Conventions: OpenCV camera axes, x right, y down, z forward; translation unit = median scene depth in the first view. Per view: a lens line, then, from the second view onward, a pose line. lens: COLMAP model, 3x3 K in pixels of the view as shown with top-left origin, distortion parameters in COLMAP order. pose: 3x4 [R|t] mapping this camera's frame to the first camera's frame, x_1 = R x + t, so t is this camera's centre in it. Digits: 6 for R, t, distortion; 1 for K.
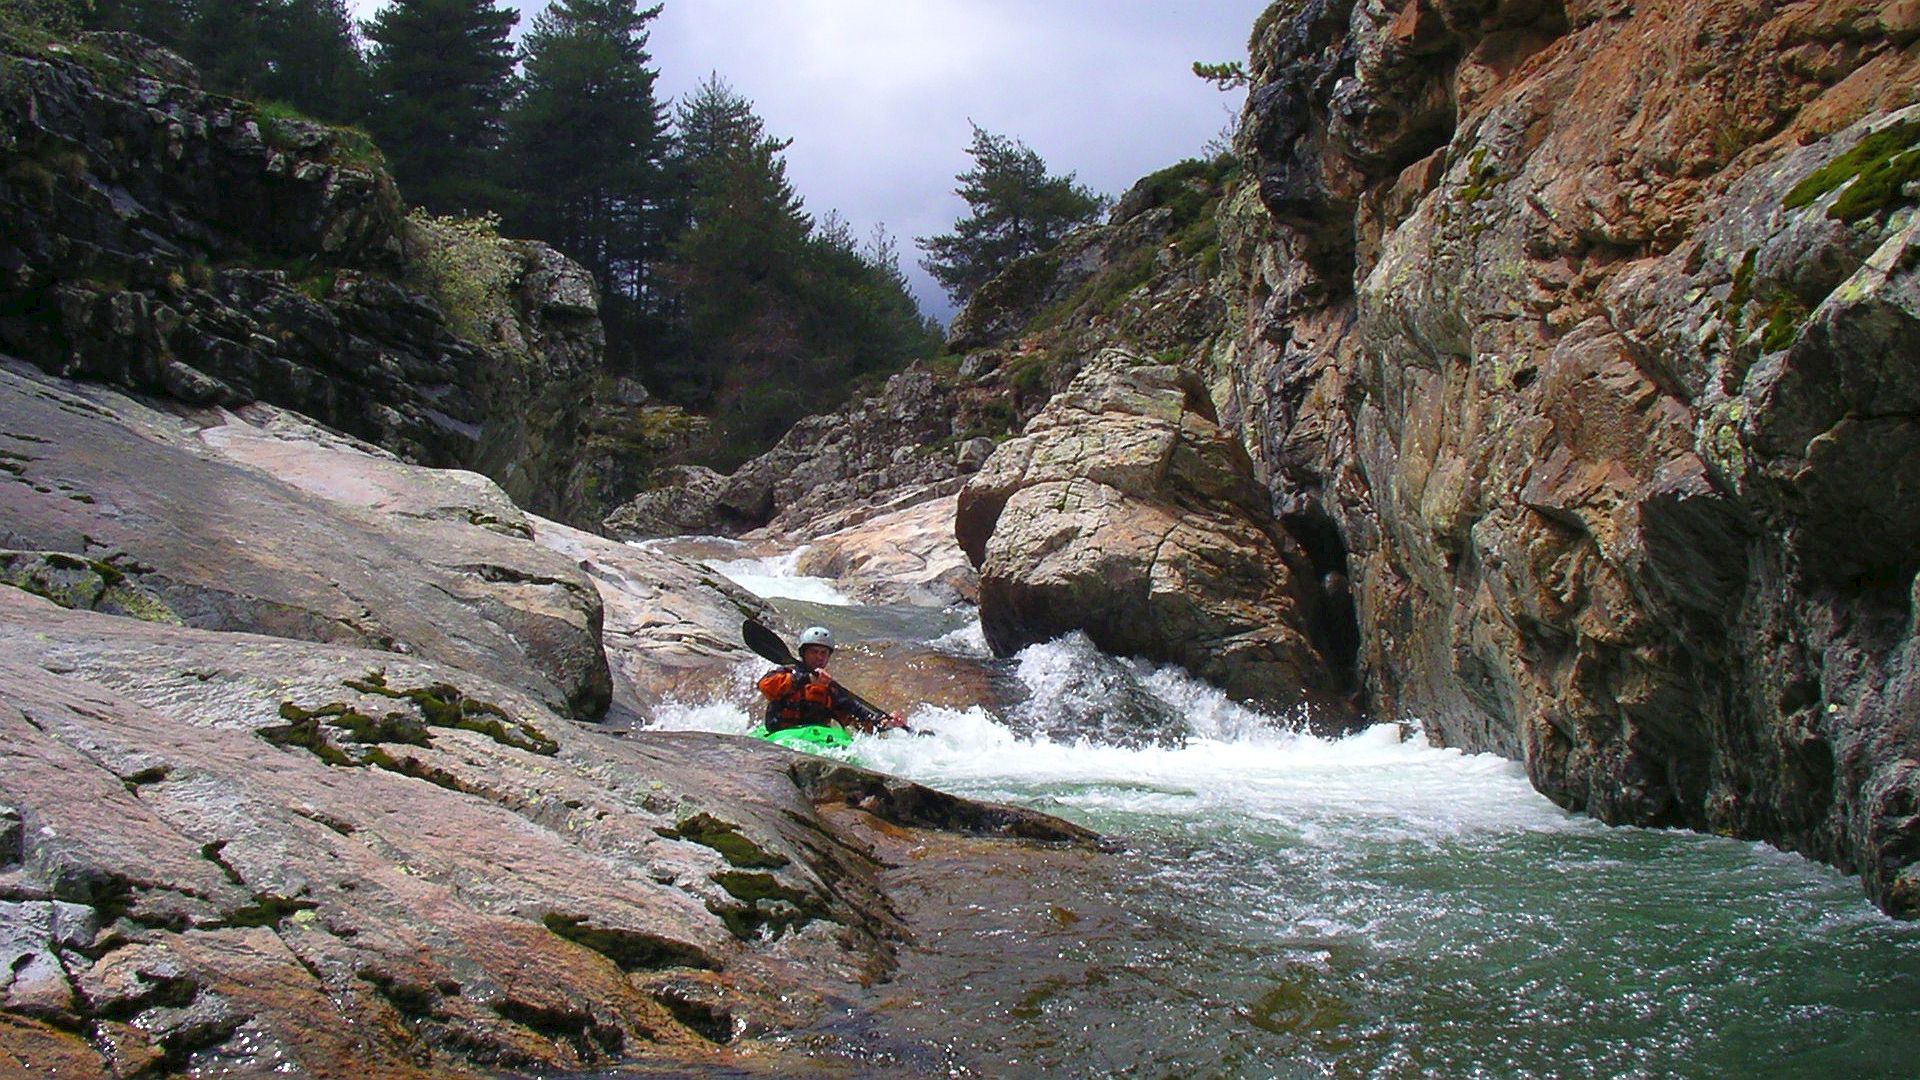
lens RADIAL K [[2127.4, 0, 957.7], [0, 2127.4, 536.5], [0, 0, 1]] dist [-0.097923, 0.000000]
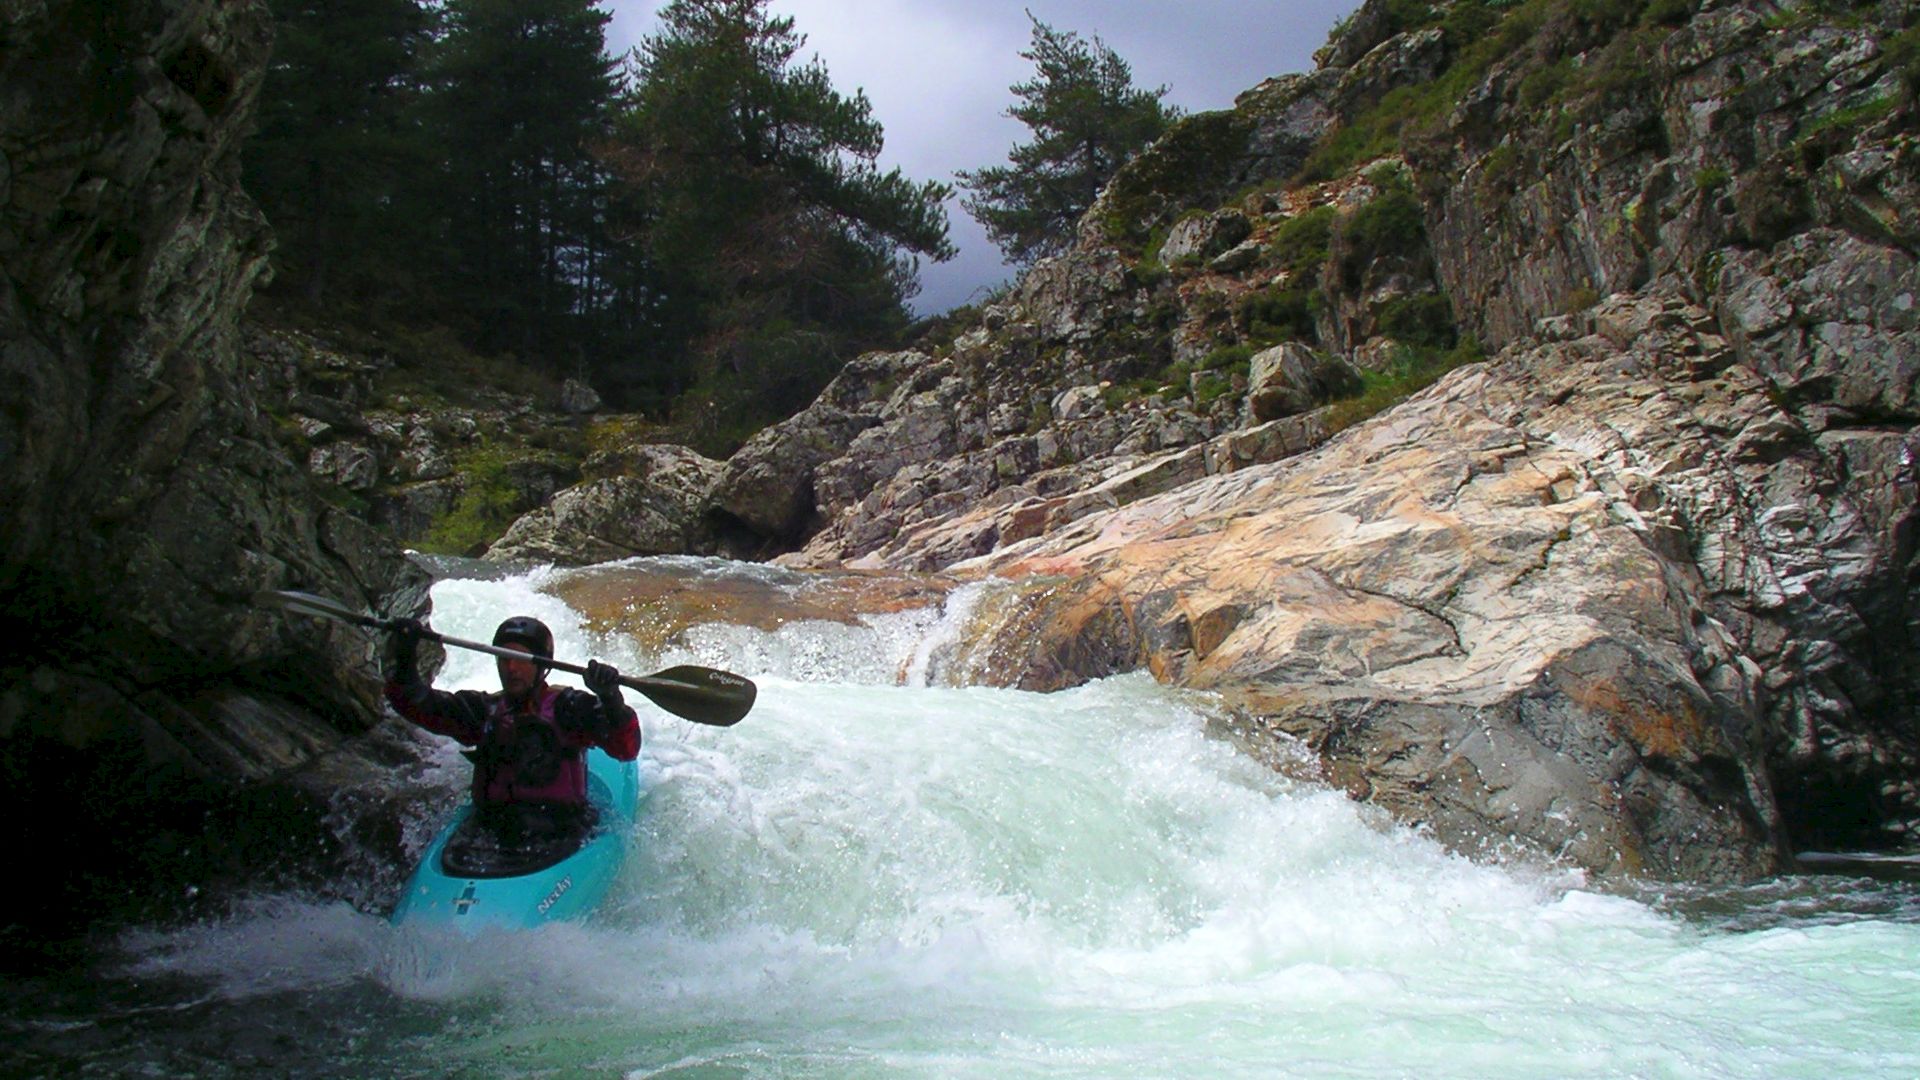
lens RADIAL K [[2127.4, 0, 963.5], [0, 2127.4, 545.2], [0, 0, 1]] dist [-0.097923, 0.000000]
pose [[0.999751, -0.010423, 0.019713, -0.056994], [0.010739, 0.999815, -0.015967, 0.002889], [-0.019543, 0.016175, 0.999678, 0.447719]]
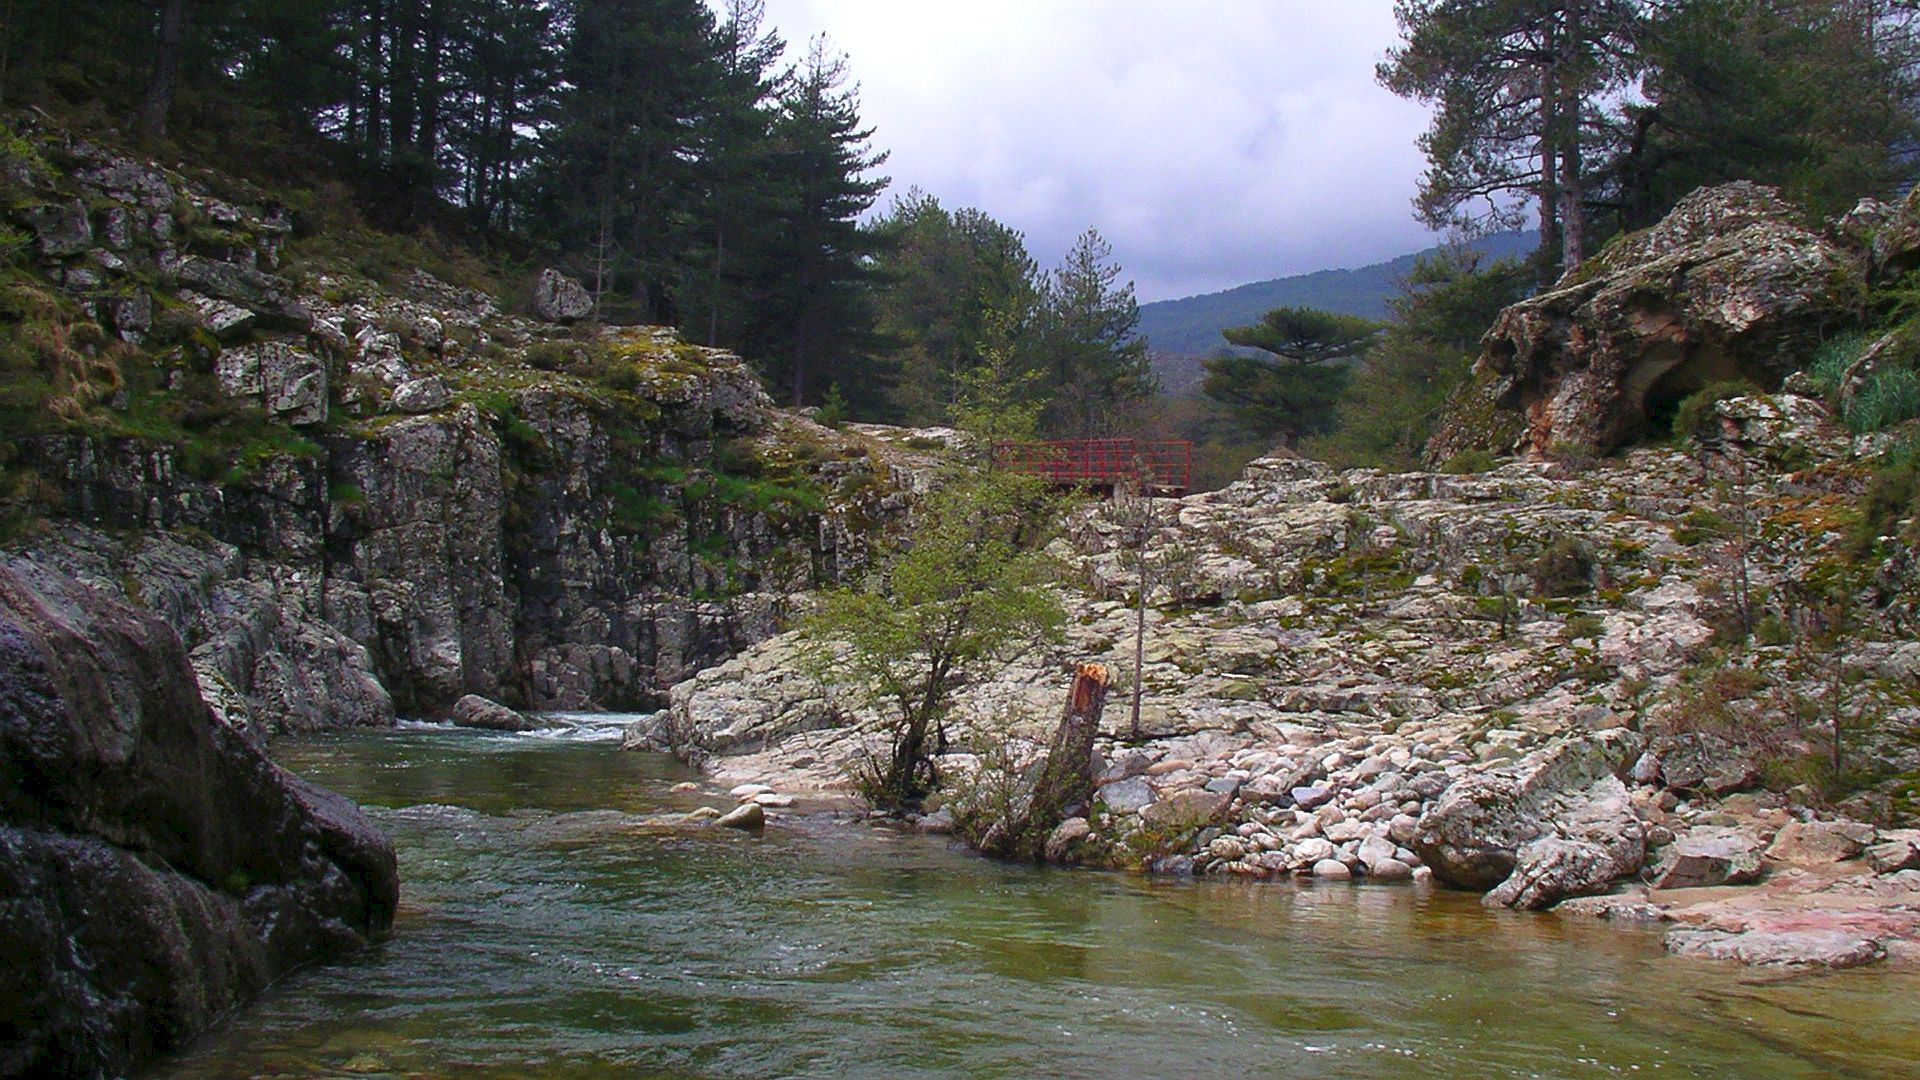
lens RADIAL K [[2127.4, 0, 959.5], [0, 2127.4, 539.4], [0, 0, 1]] dist [-0.097923, 0.000000]
pose [[0.981830, 0.032461, 0.186967, -0.330419], [-0.033415, 0.999440, 0.001951, -0.025686], [-0.186799, -0.008163, 0.982364, 0.994609]]
